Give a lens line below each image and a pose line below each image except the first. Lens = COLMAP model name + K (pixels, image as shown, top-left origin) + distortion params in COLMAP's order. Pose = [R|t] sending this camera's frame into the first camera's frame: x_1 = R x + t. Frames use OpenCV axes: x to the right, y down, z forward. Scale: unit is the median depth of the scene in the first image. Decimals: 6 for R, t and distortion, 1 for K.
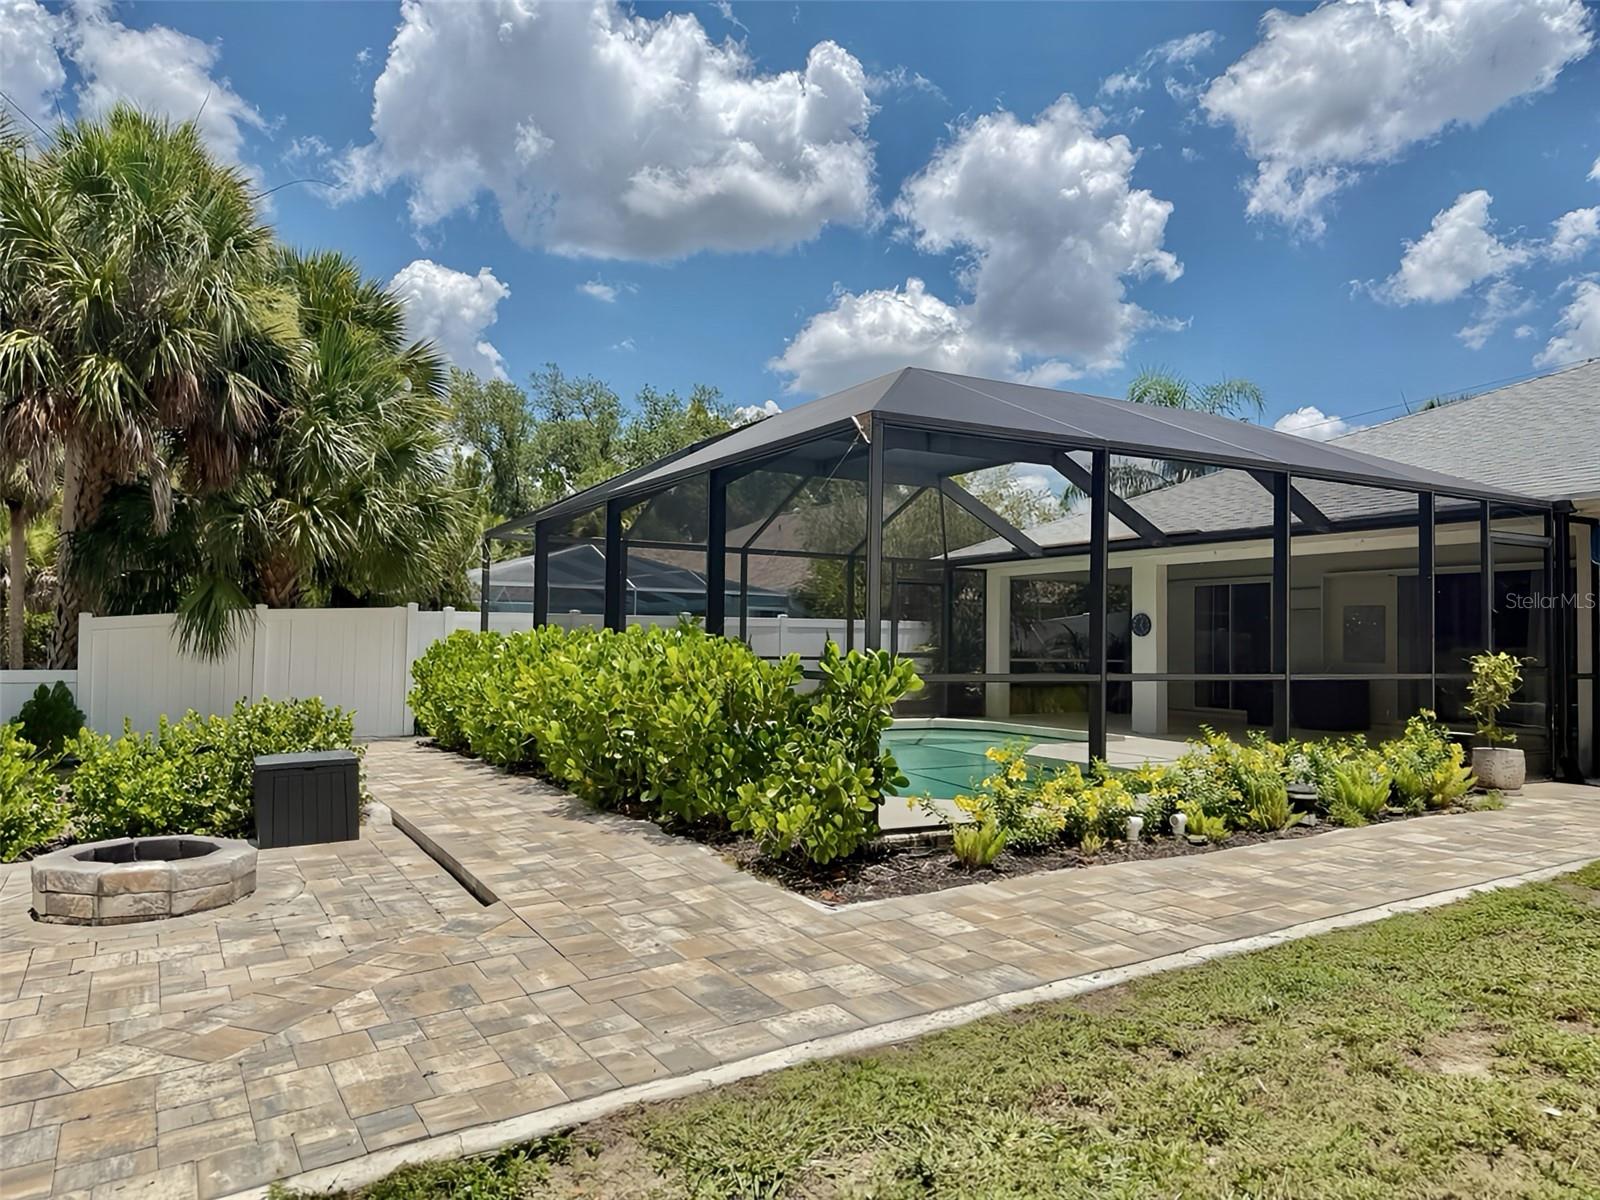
lens RADIAL K [[1173.5, 0, 800.0], [0, 1173.5, 600.0], [0, 0, 1]] dist [0.003820, -0.138422]
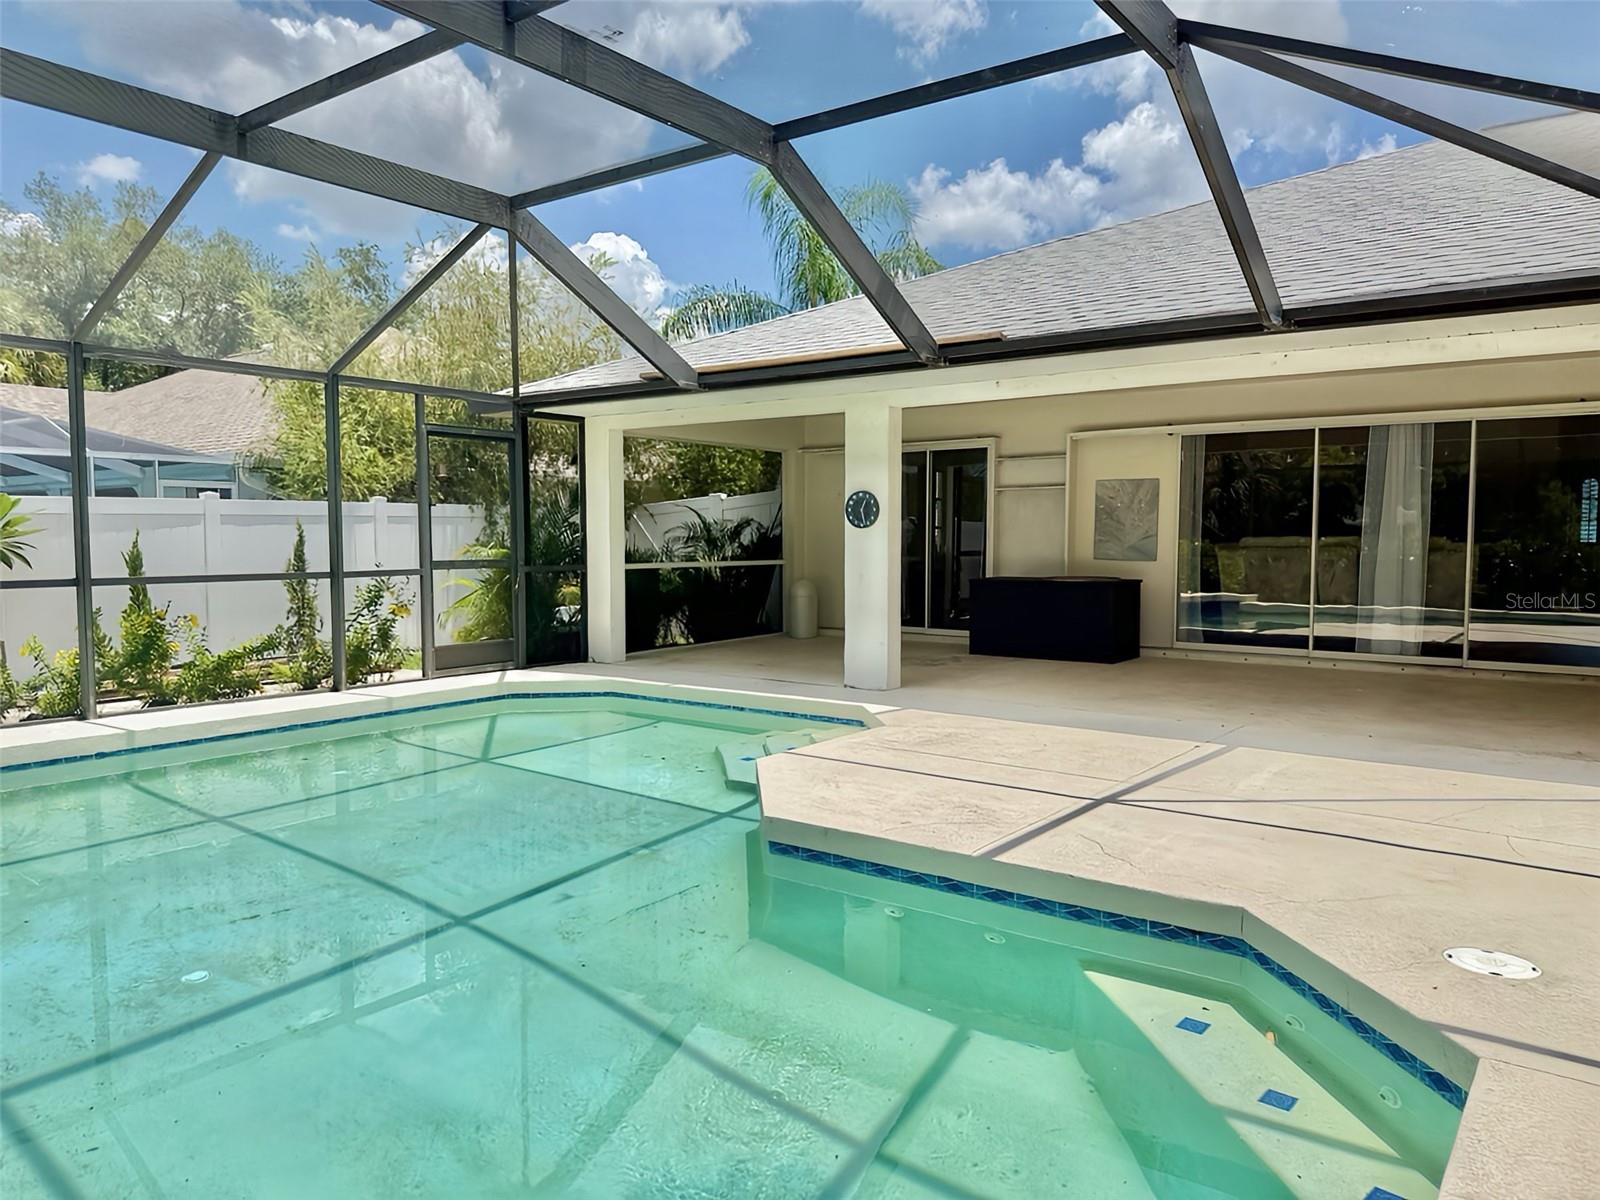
lens RADIAL K [[1200.5, 0, 800.0], [0, 1200.5, 600.0], [0, 0, 1]] dist [0.109990, -0.143060]
pose [[0.926292, -0.033056, 0.375354, 0.025903], [-0.002770, 0.995520, 0.094507, 0.007814], [-0.376797, -0.088581, 0.922051, 0.372875]]
